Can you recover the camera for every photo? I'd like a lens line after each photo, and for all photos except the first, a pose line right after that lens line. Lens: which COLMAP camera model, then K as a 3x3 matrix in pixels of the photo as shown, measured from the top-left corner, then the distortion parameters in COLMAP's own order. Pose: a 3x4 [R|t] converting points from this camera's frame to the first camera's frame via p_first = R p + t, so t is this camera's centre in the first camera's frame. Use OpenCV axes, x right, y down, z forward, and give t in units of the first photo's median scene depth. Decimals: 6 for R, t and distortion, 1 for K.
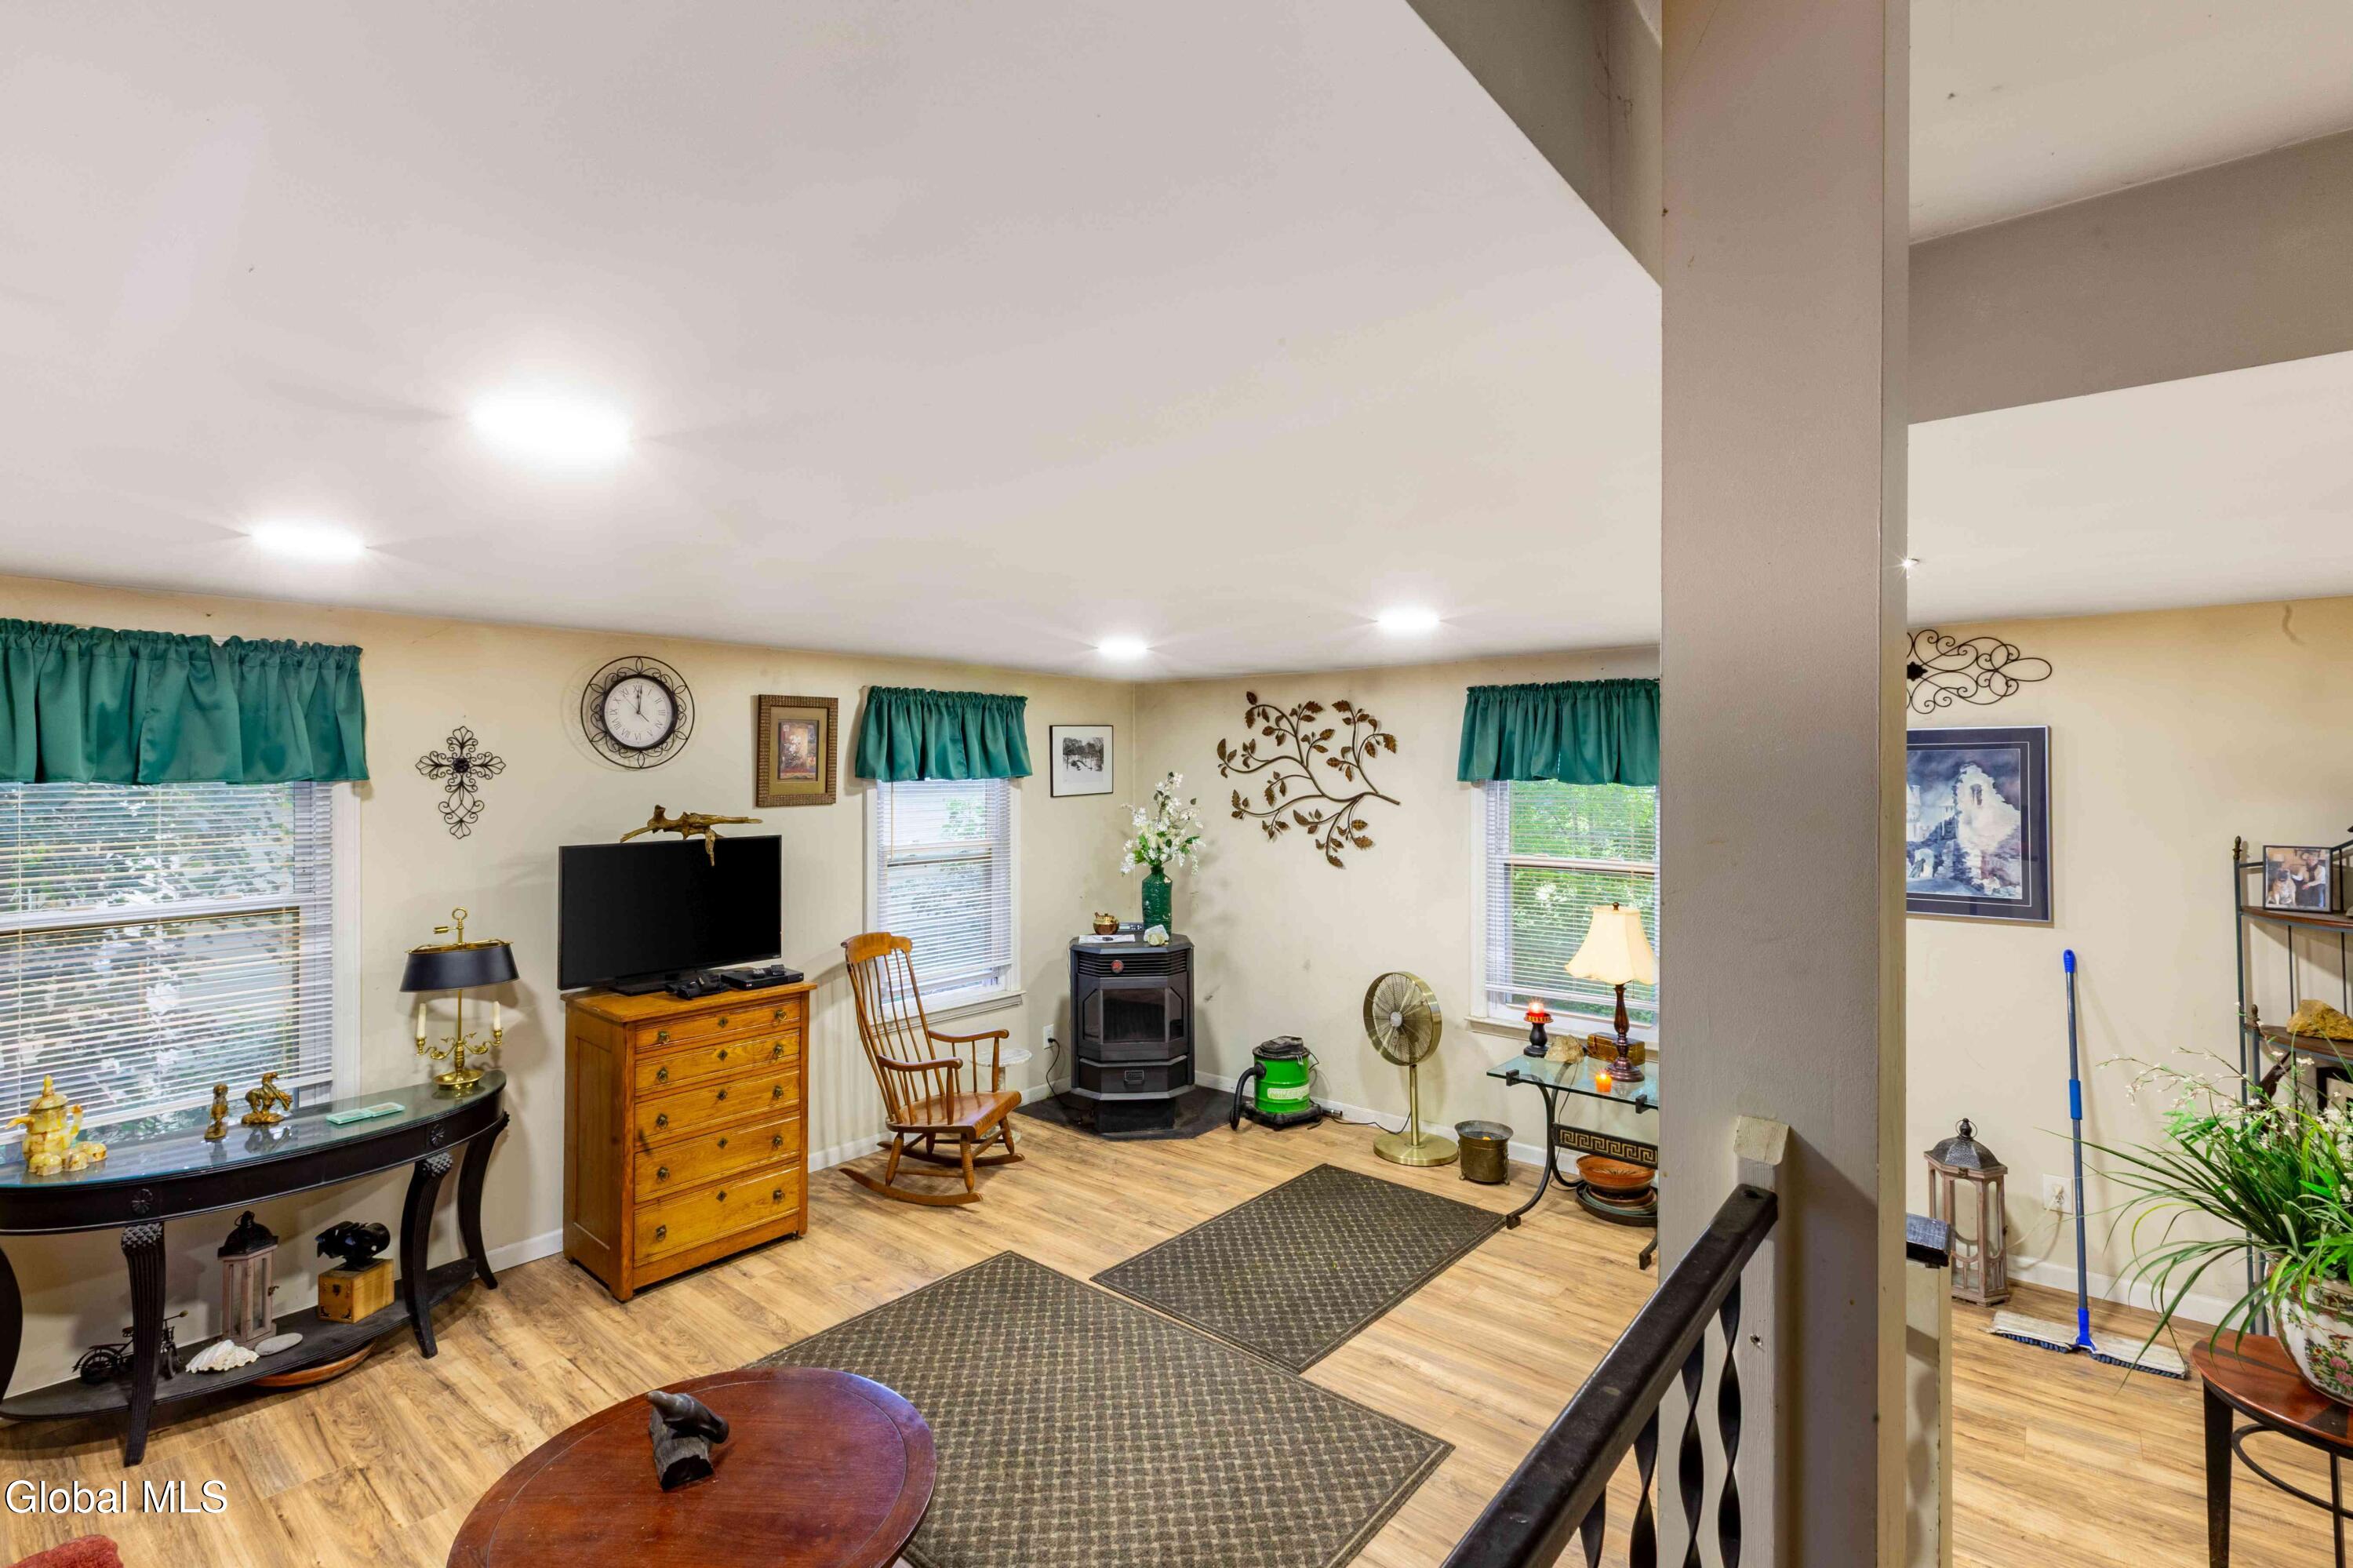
lens RADIAL K [[1078.1, 0, 1165.9], [0, 1078.1, 771.5], [0, 0, 1]] dist [0.003823, -0.001264]
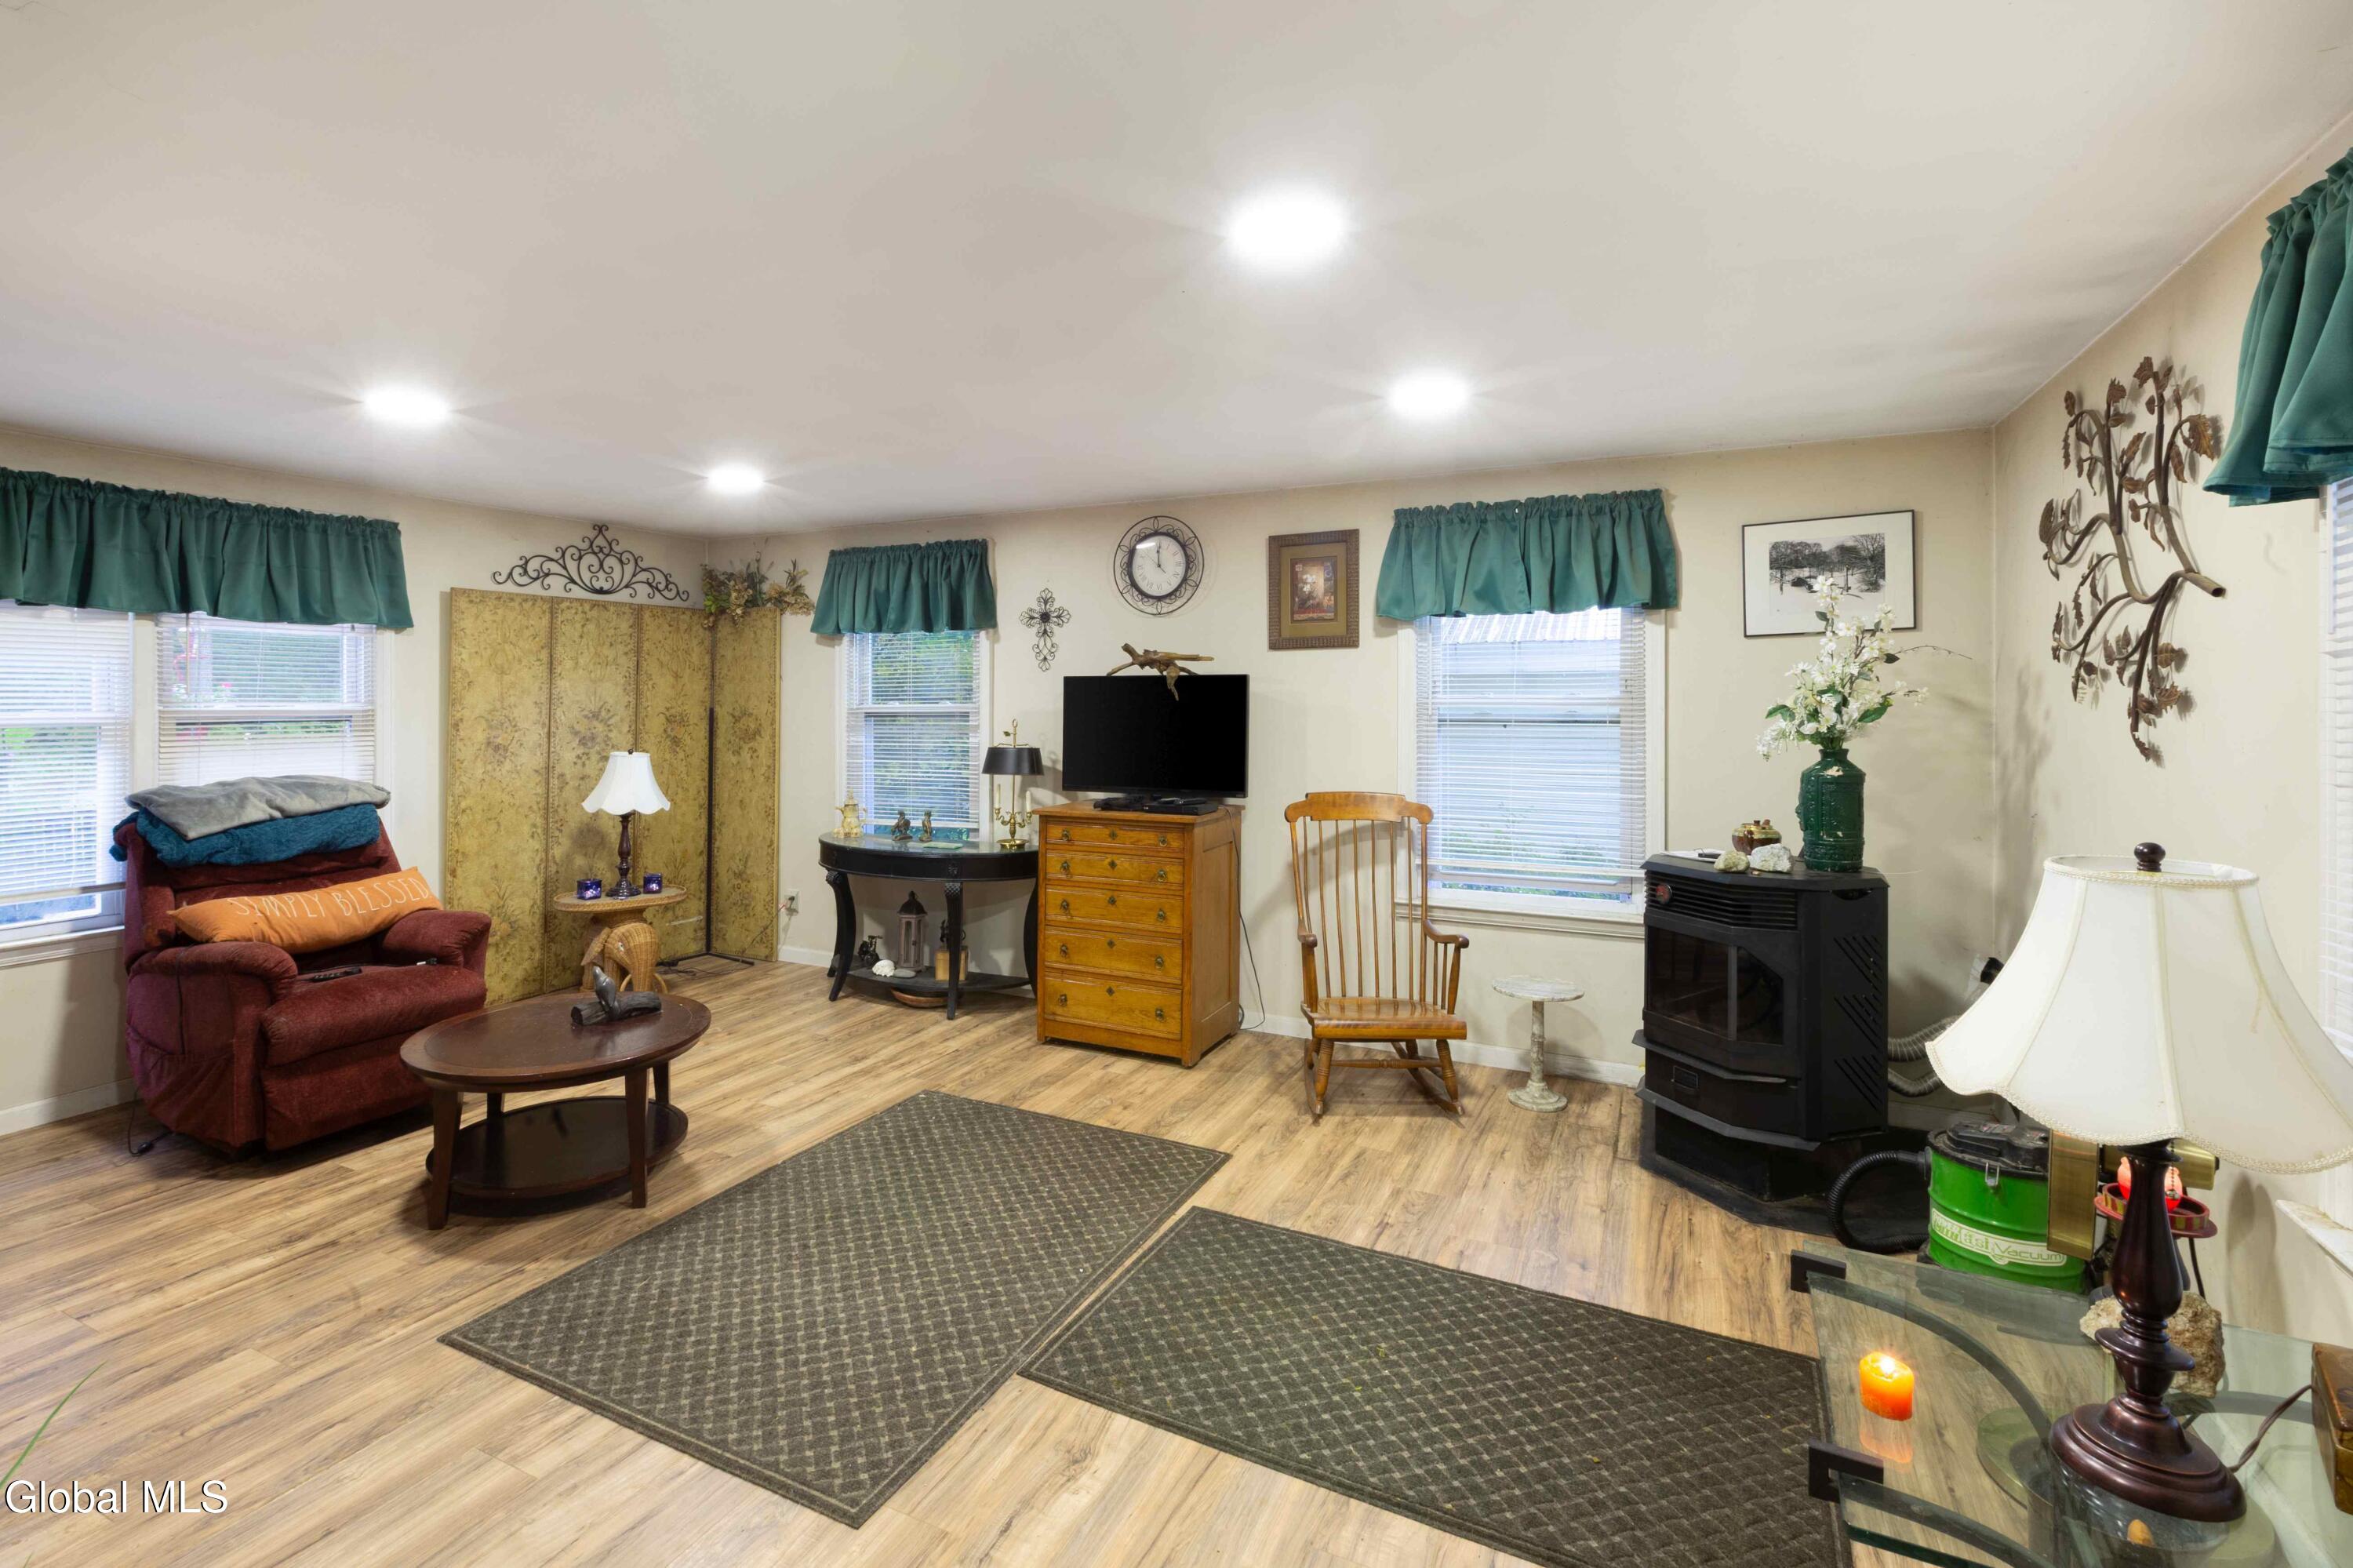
lens RADIAL K [[1132.6, 0, 1107.8], [0, 1132.6, 696.2], [0, 0, 1]] dist [-0.003474, 0.002364]
pose [[0.209423, -0.002462, -0.977822, 0.615300], [-0.000258, 0.999997, -0.002573, 0.079182], [0.977825, 0.000791, 0.209421, 0.638435]]
